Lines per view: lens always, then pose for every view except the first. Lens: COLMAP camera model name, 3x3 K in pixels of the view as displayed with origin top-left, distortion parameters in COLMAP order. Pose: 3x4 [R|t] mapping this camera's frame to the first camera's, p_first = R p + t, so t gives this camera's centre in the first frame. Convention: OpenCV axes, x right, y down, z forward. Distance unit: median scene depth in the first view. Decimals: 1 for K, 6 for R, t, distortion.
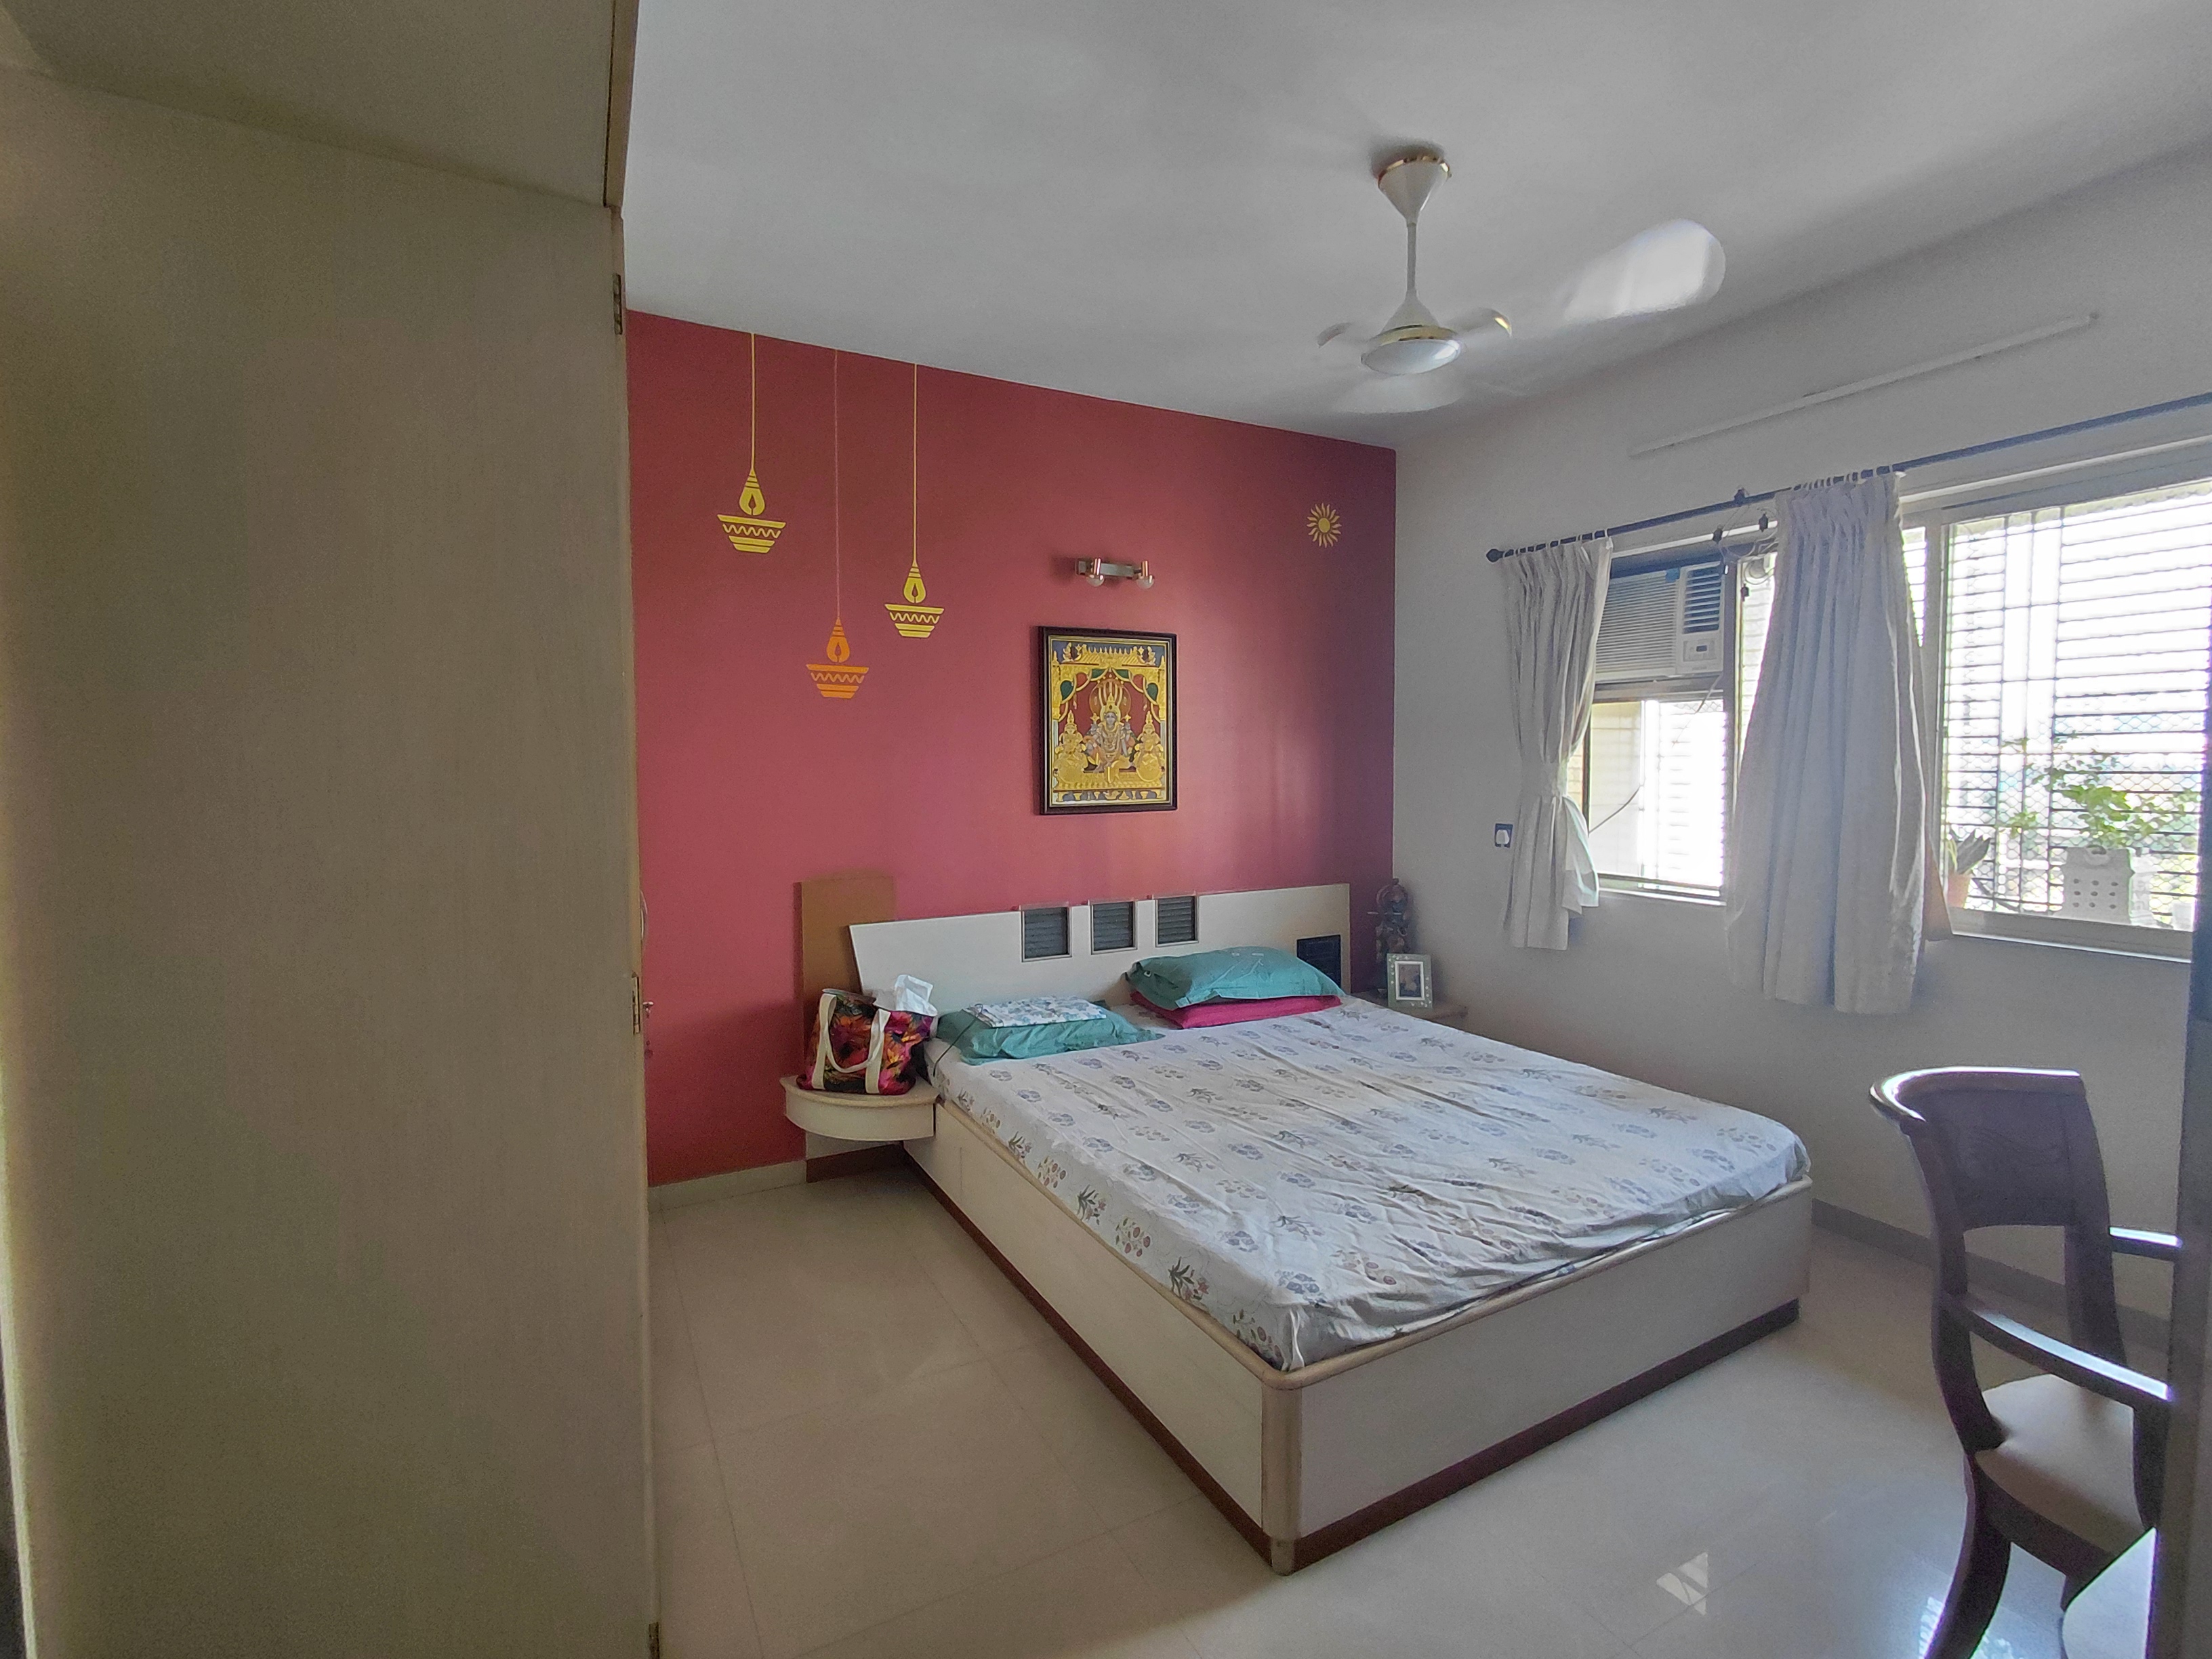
lens RADIAL K [[1022.5, 0, 1101.5], [0, 1022.5, 798.0], [0, 0, 1]] dist [-0.011625, 0.015640]
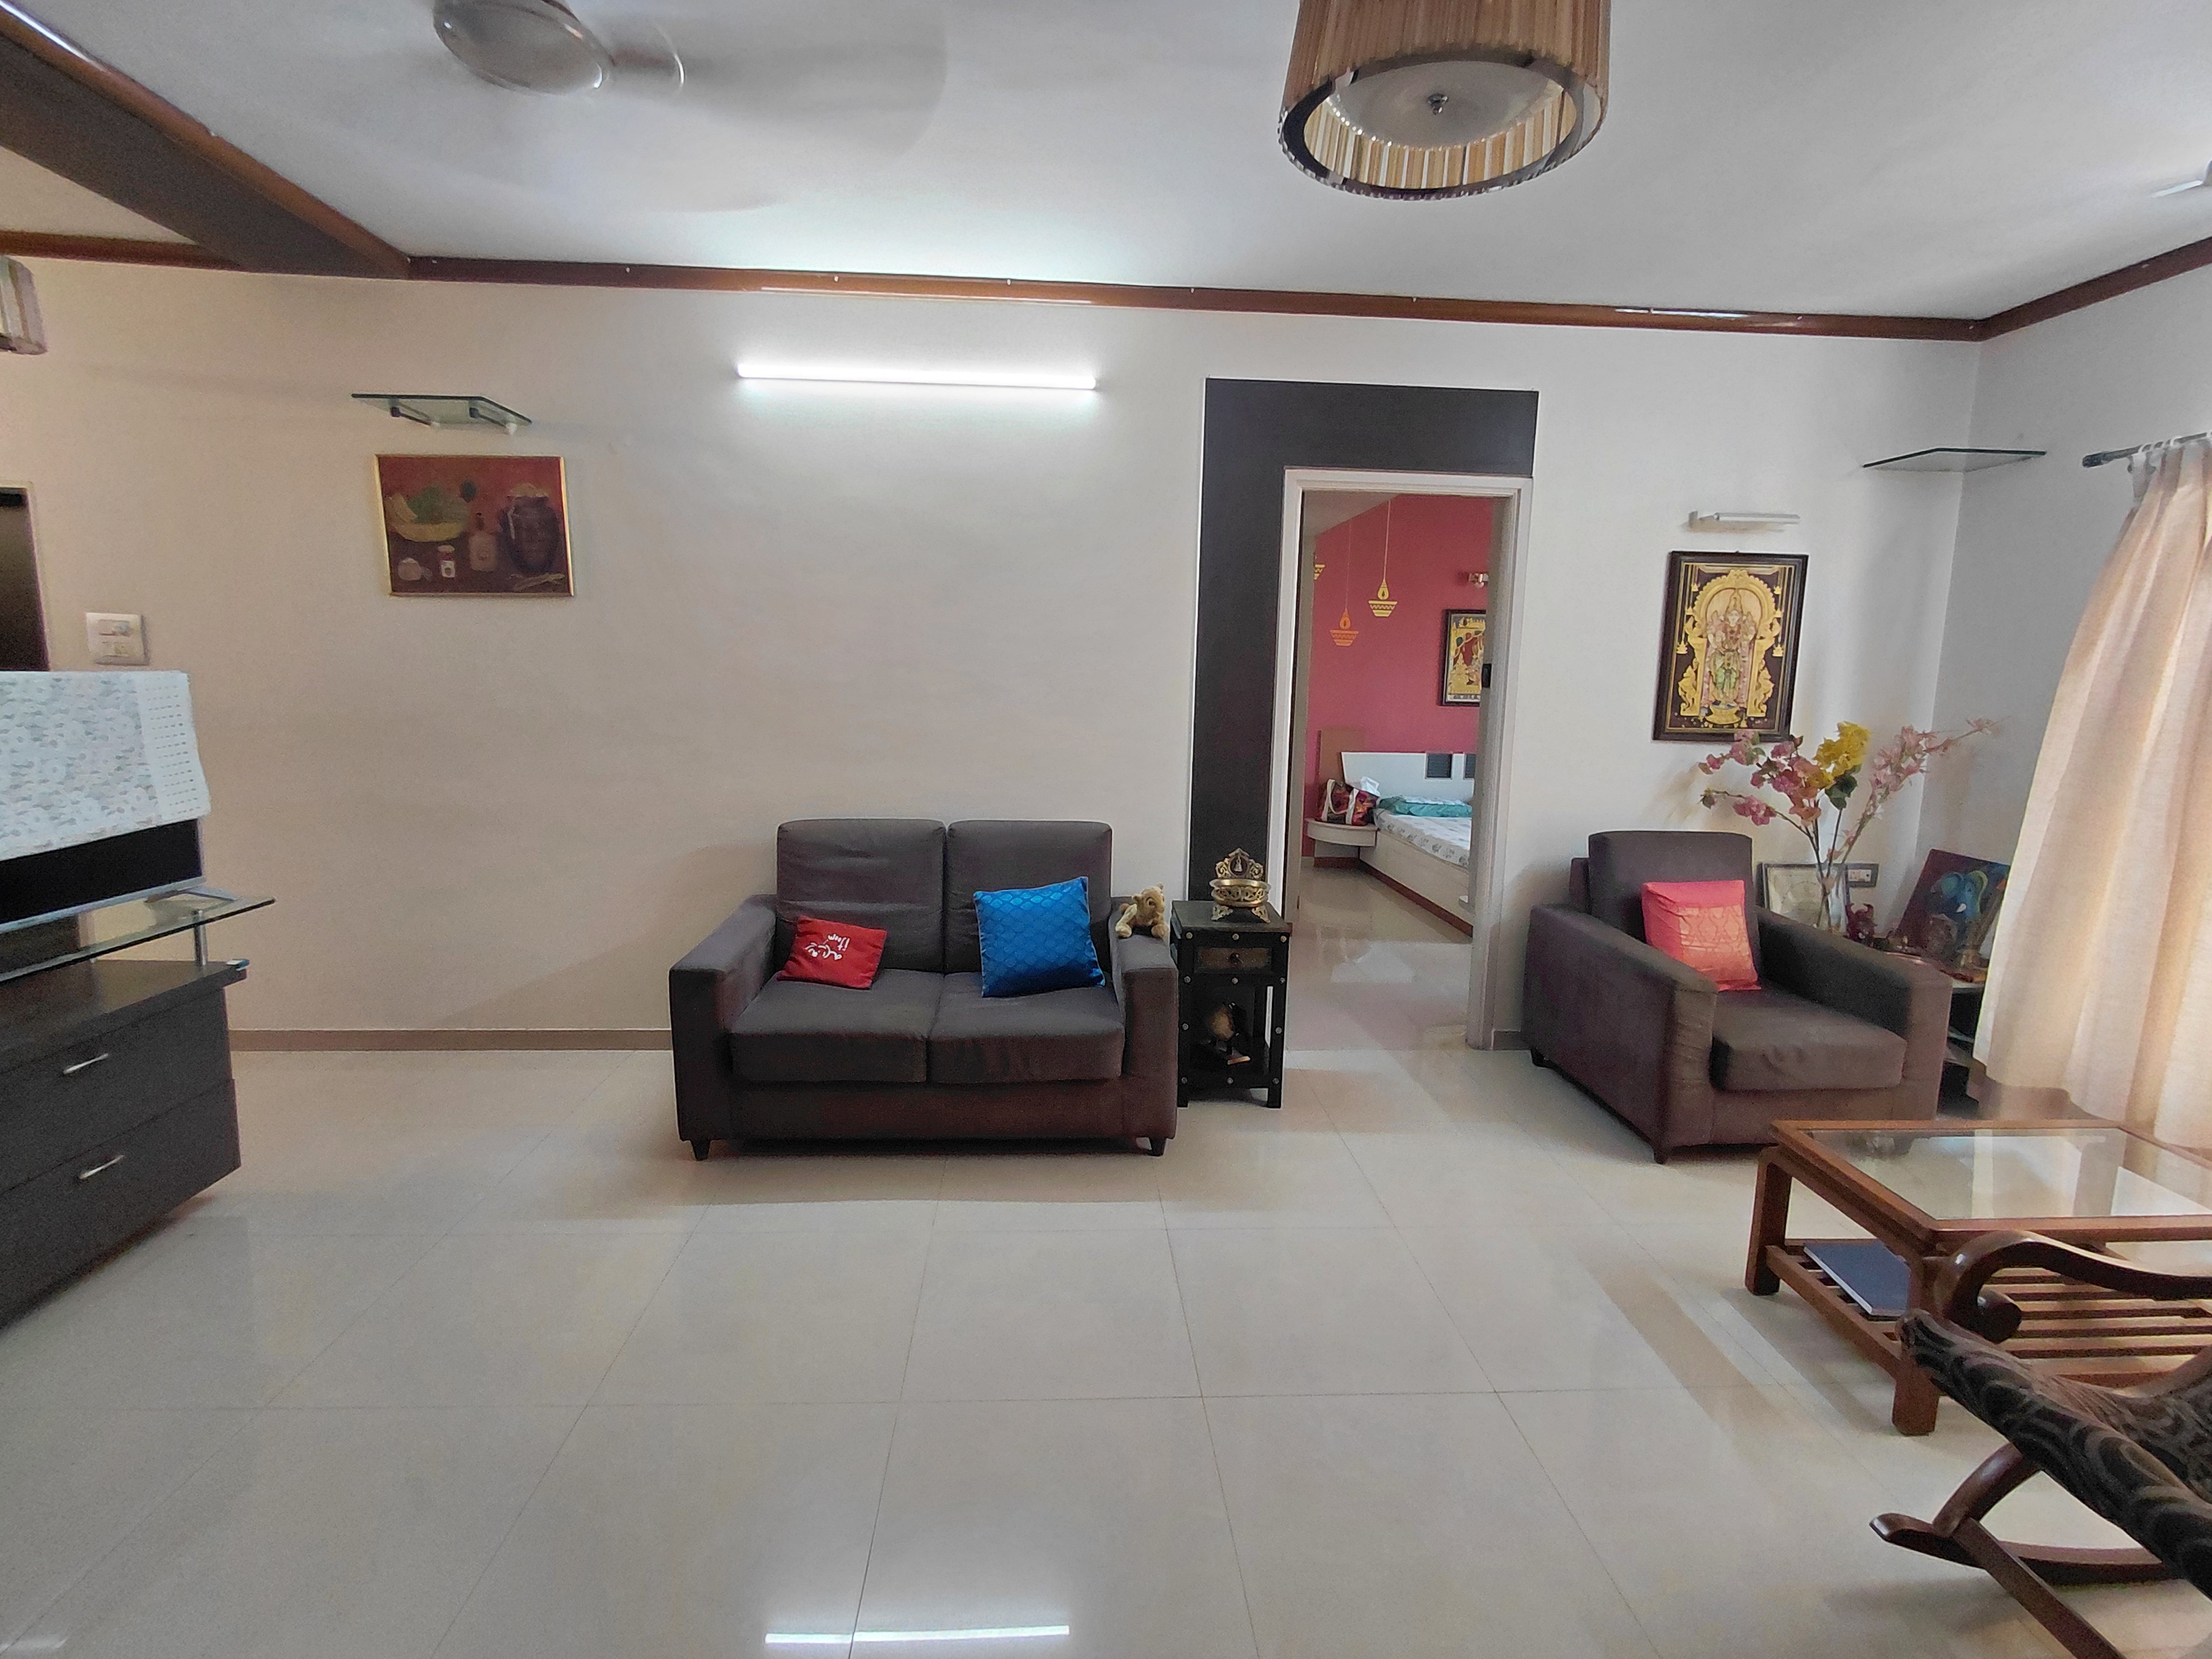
lens RADIAL K [[1022.5, 0, 1101.5], [0, 1022.5, 798.0], [0, 0, 1]] dist [-0.011625, 0.015640]
pose [[0.904337, 0.077160, -0.419787, 0.208032], [-0.044636, 0.995228, 0.086771, 0.057390], [0.424478, -0.059732, 0.903466, -1.172739]]
